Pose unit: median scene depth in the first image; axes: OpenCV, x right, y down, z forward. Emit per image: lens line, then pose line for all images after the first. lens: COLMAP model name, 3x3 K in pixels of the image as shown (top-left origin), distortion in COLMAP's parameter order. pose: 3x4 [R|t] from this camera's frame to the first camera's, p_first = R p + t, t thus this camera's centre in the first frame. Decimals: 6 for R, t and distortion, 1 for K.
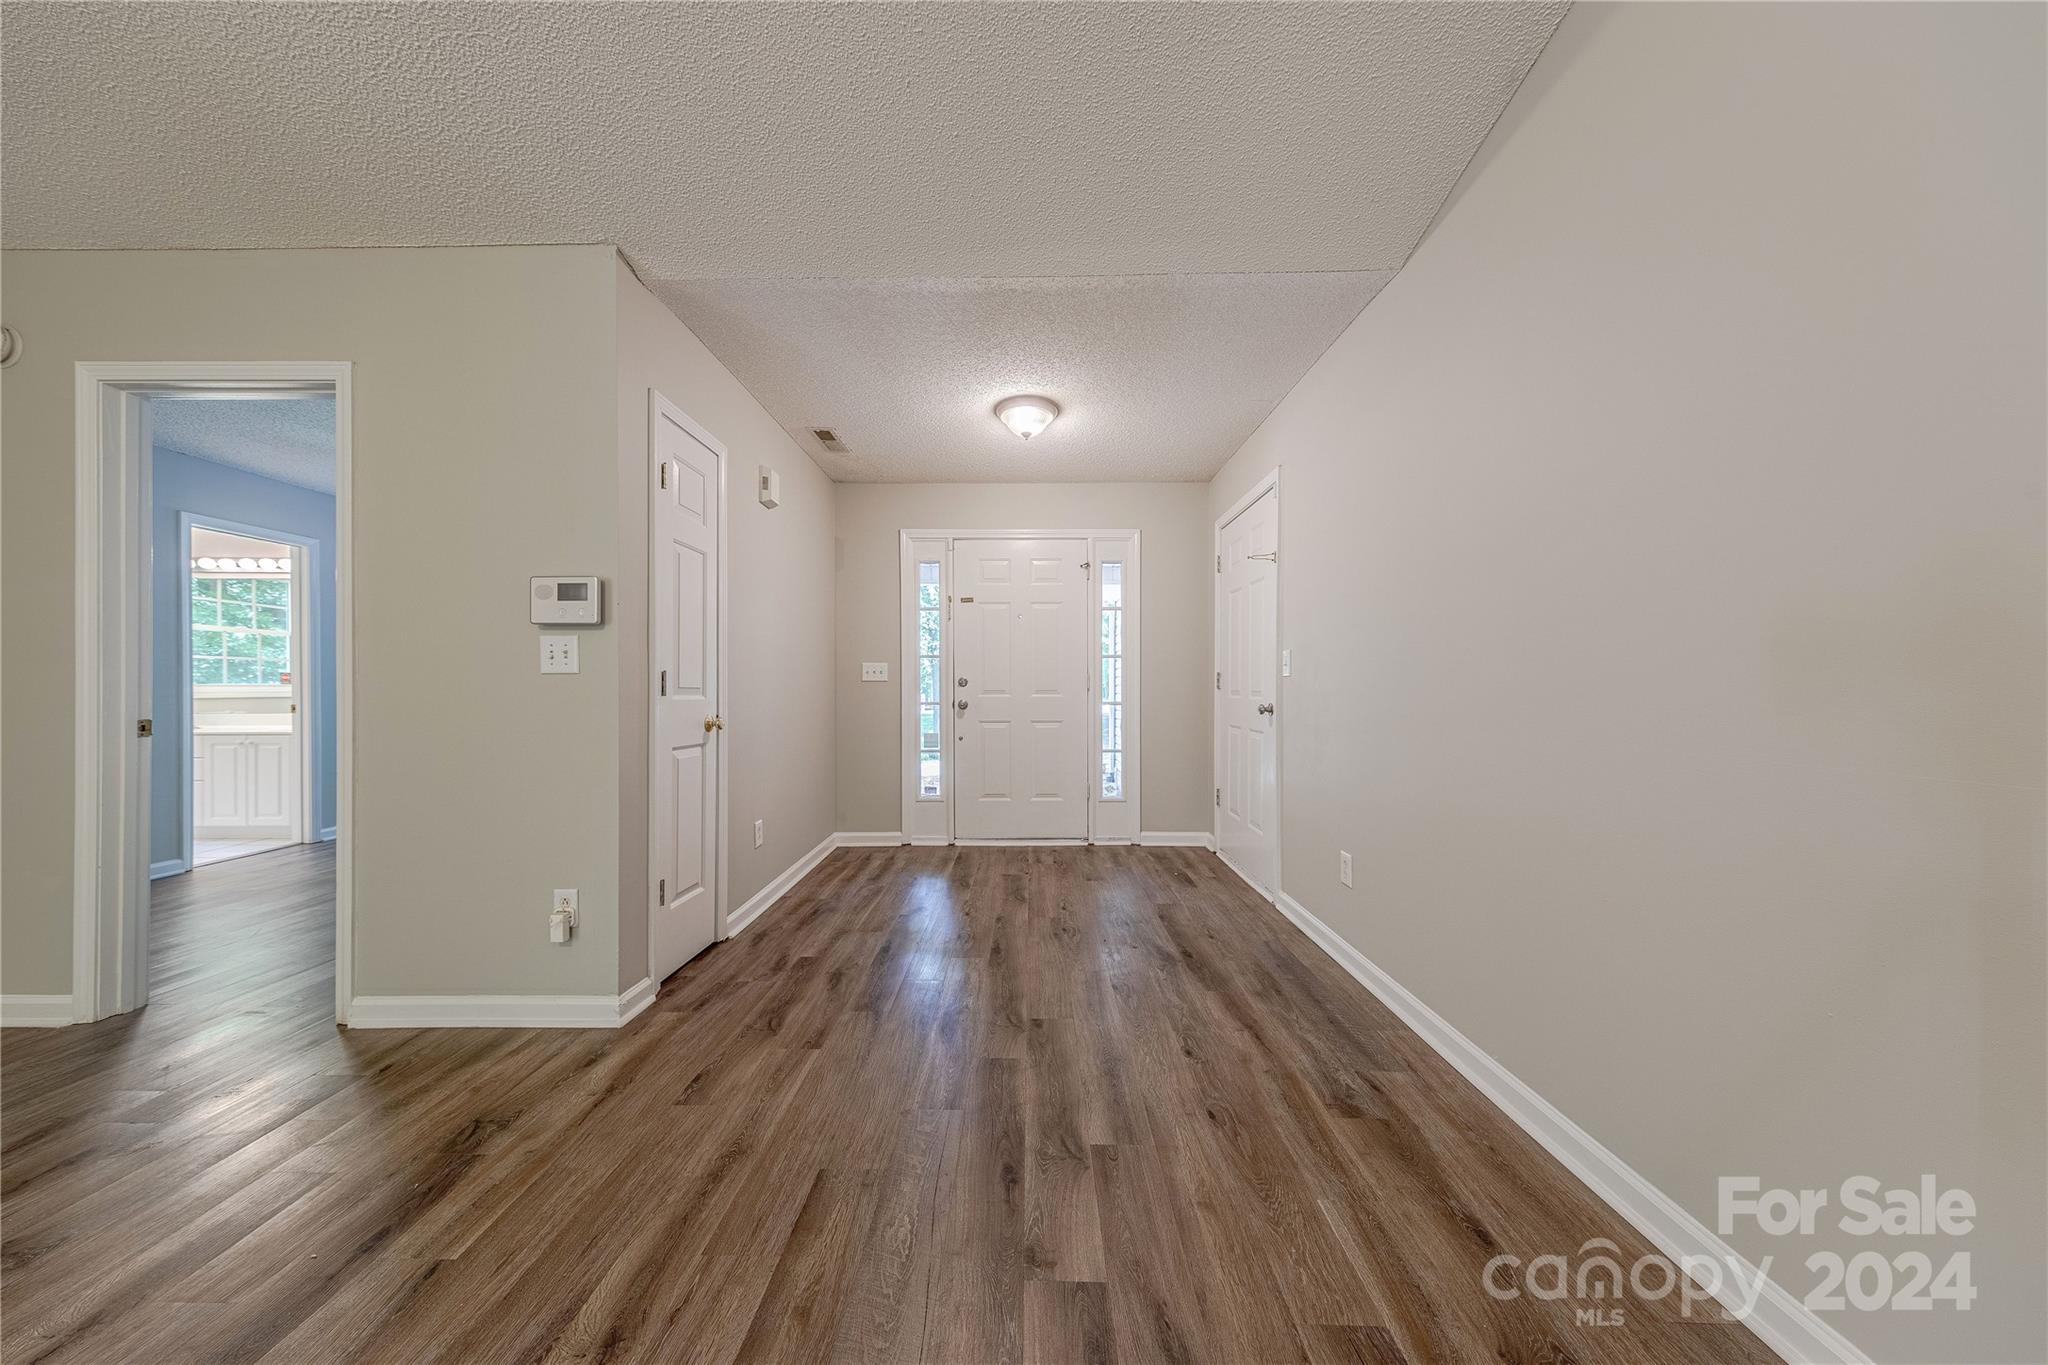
lens RADIAL K [[641.4, 0, 1020.6], [0, 641.4, 685.1], [0, 0, 1]] dist [0.005990, -0.000145]
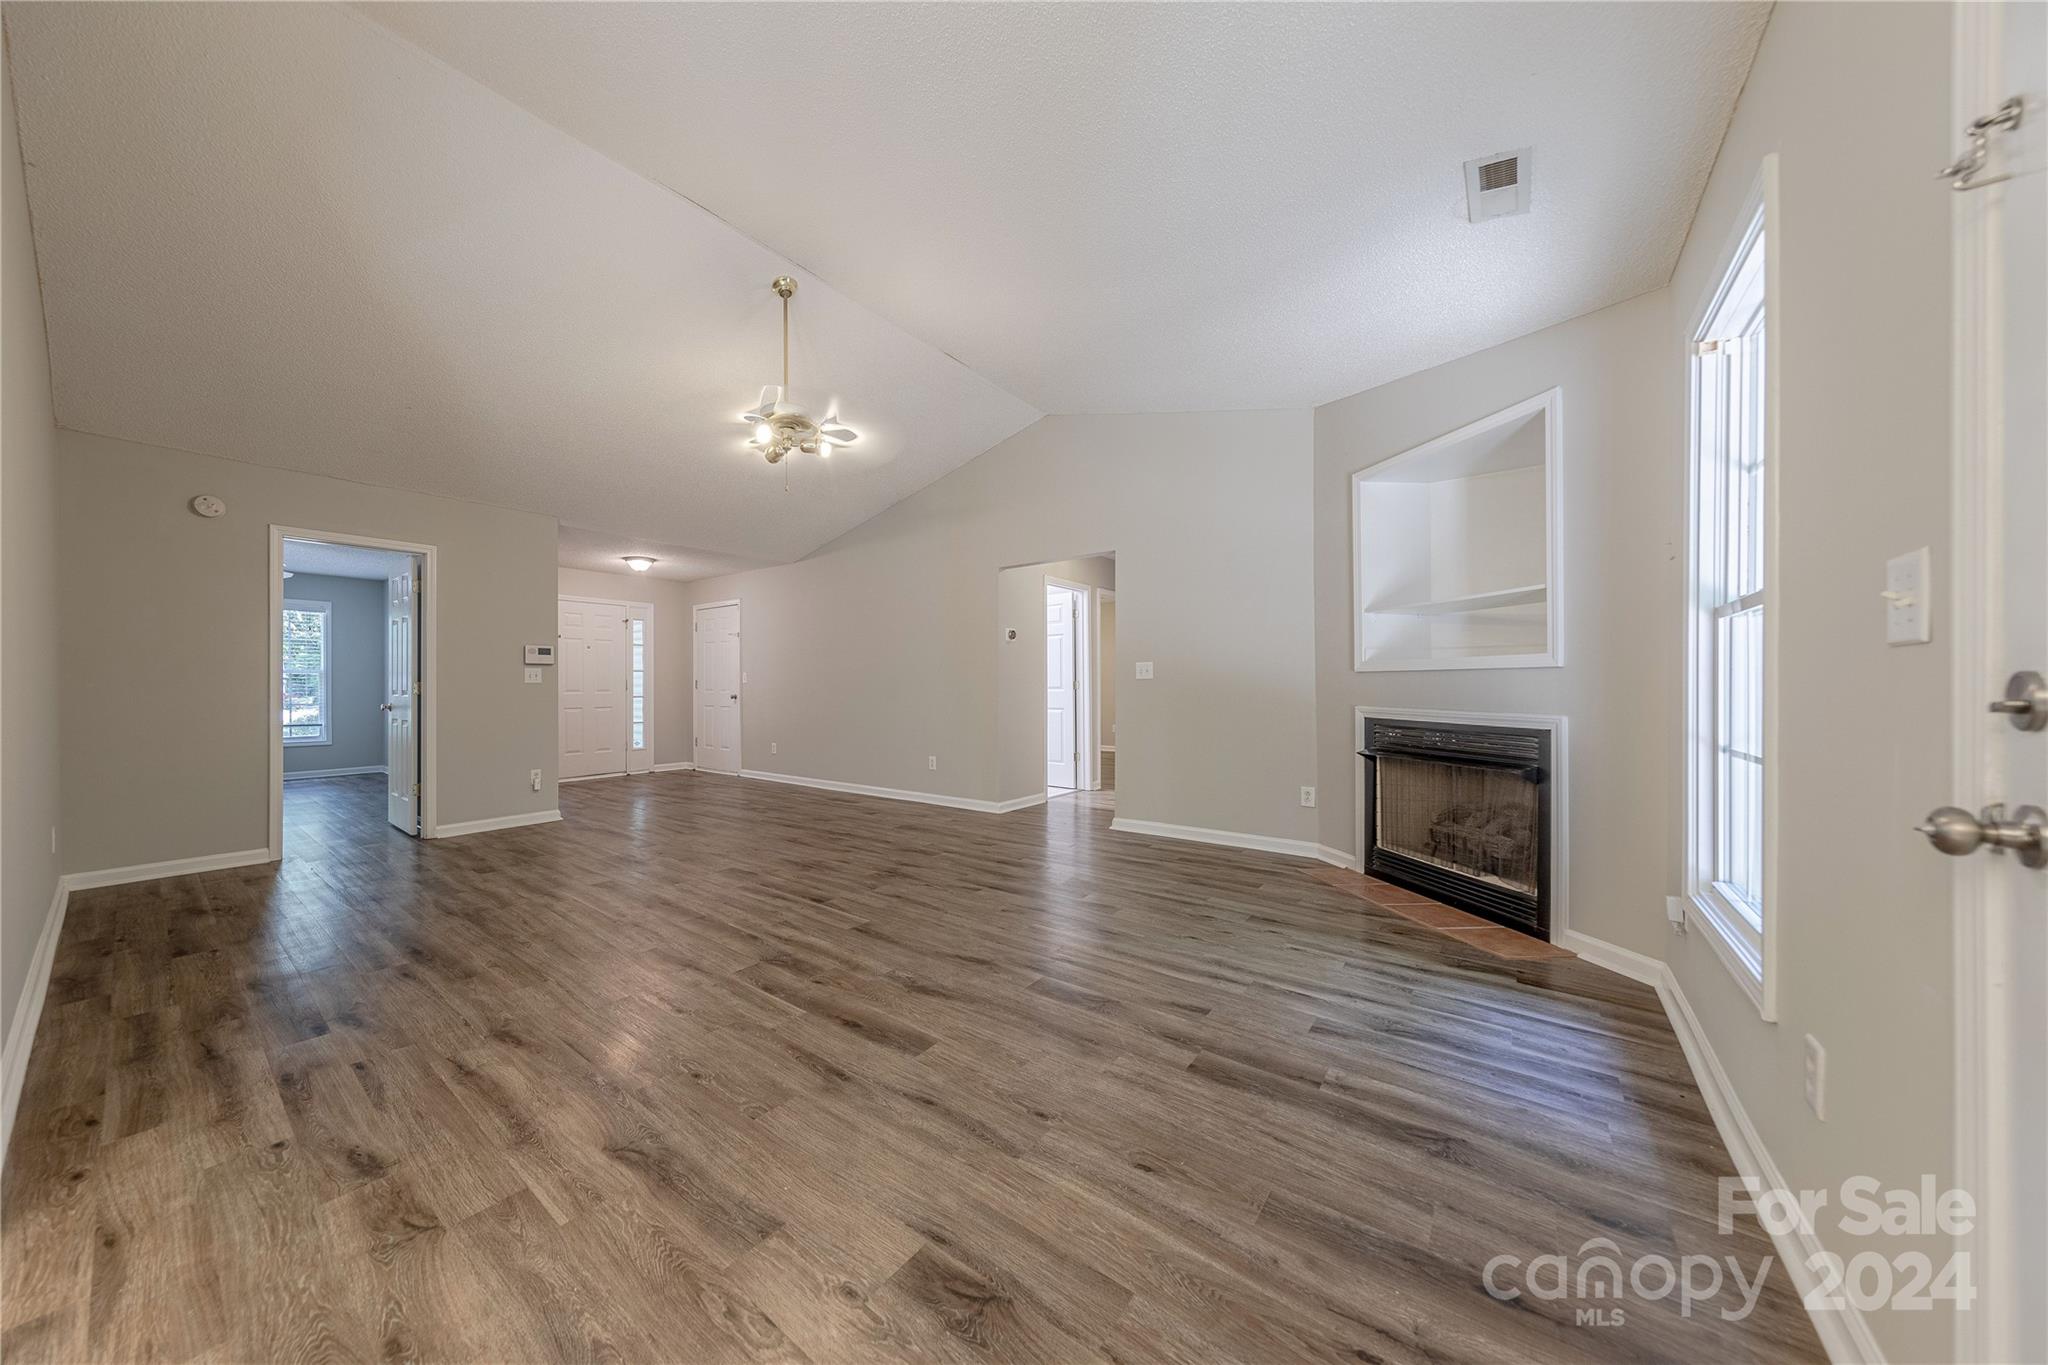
lens RADIAL K [[694.0, 0, 907.1], [0, 694.0, 688.3], [0, 0, 1]] dist [0.005421, -0.000082]
pose [[0.656451, -0.004998, 0.754352, -1.836171], [0.001206, 0.999984, 0.005576, -0.011845], [-0.754367, -0.002750, 0.656447, -1.902192]]
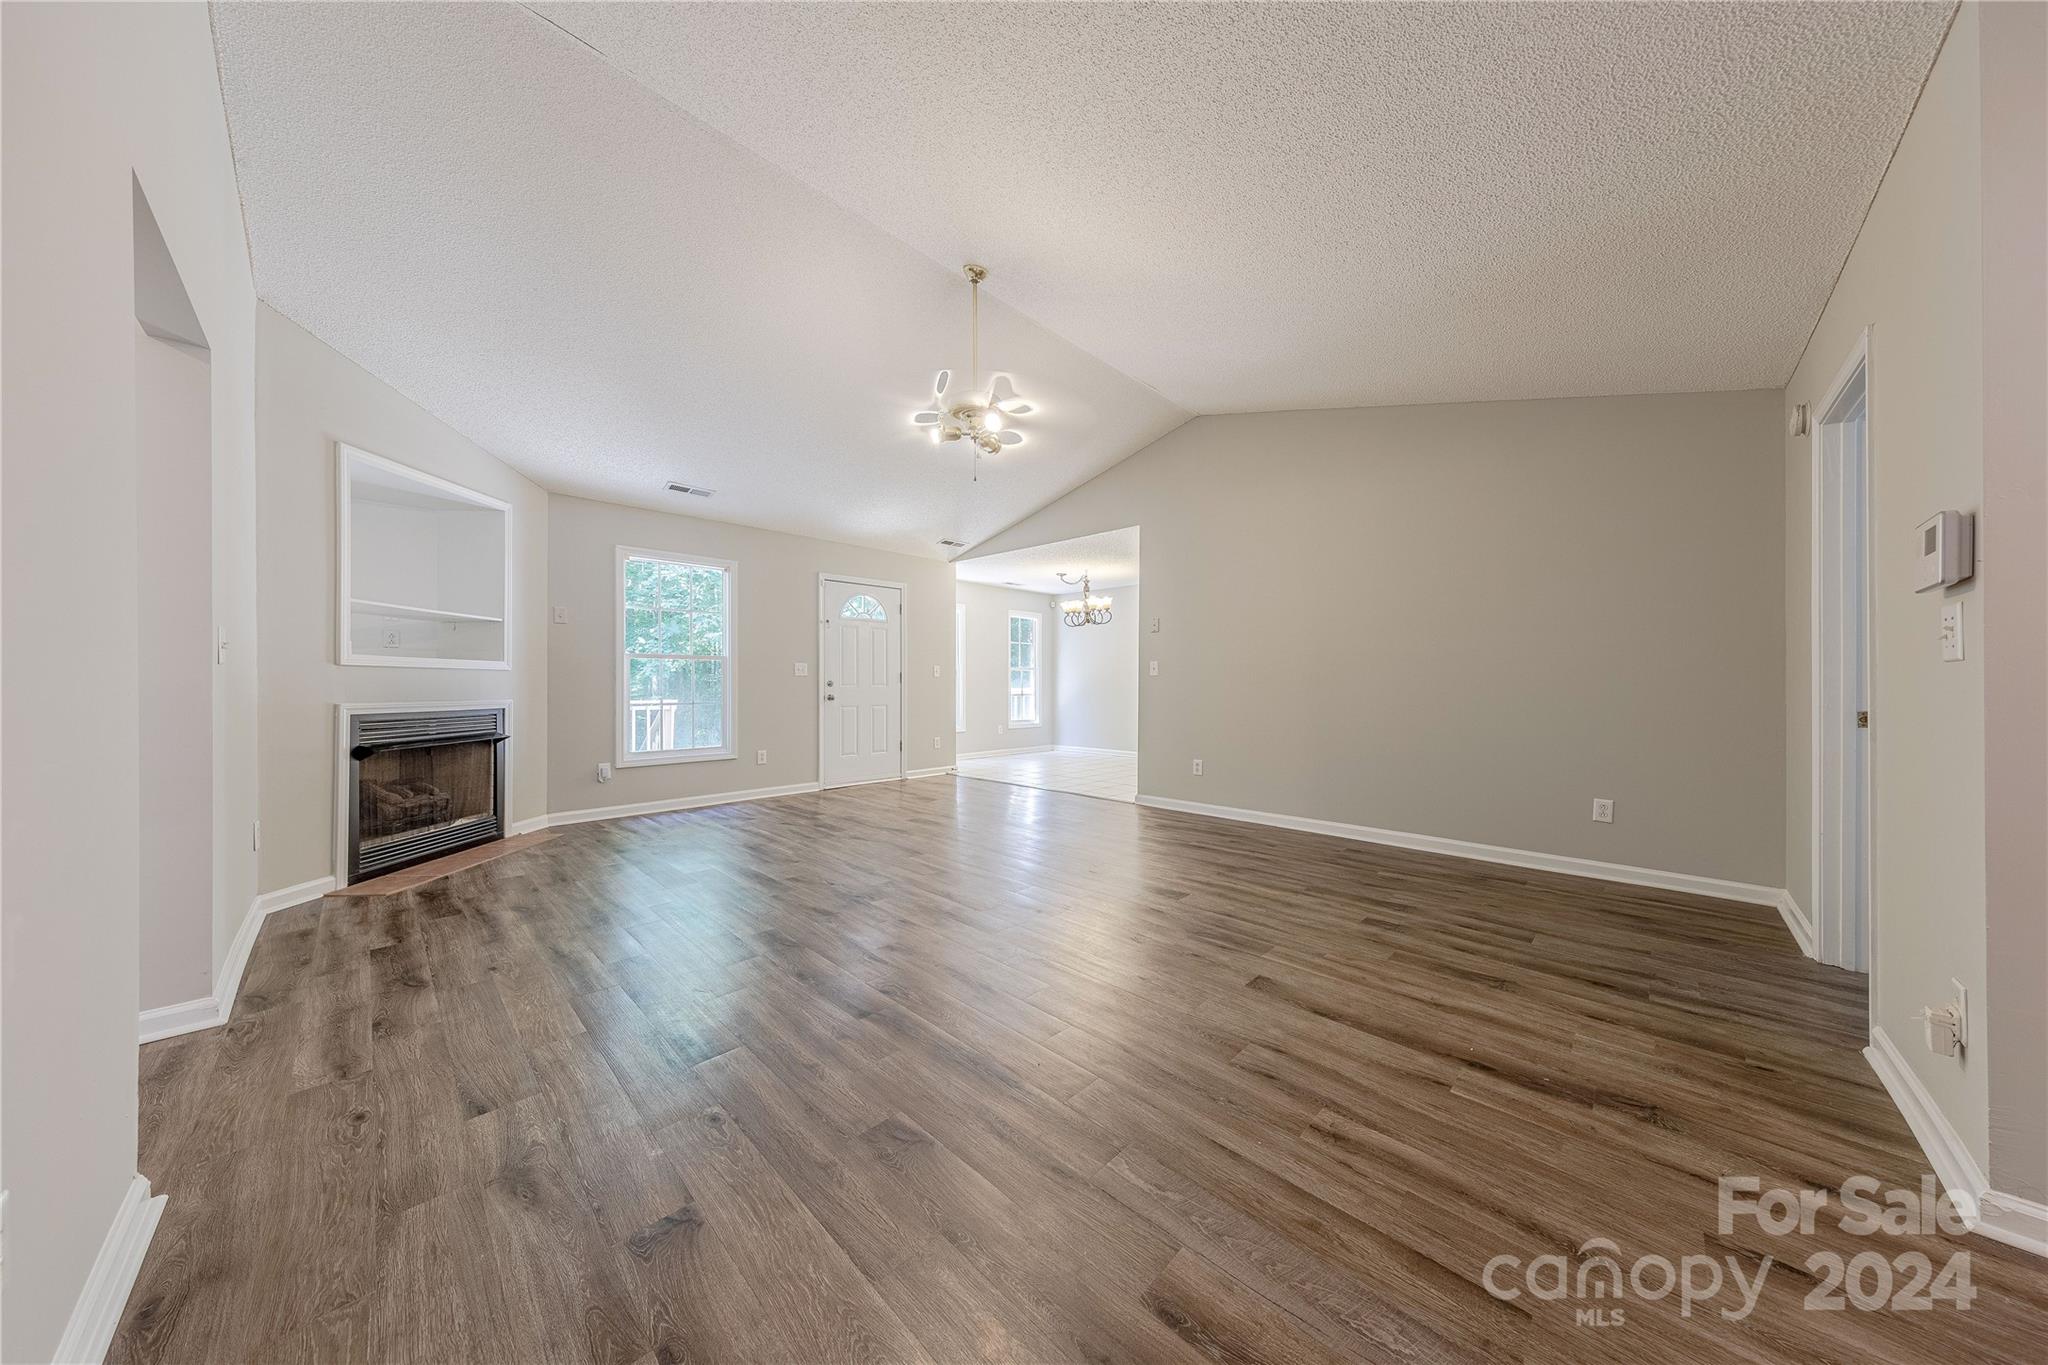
lens RADIAL K [[641.4, 0, 1020.6], [0, 641.4, 685.1], [0, 0, 1]] dist [0.005990, -0.000145]
pose [[-0.687059, 0.001149, -0.726600, 0.467961], [0.000867, 0.999999, 0.000762, 0.003789], [0.726601, -0.000107, -0.687060, 0.772388]]
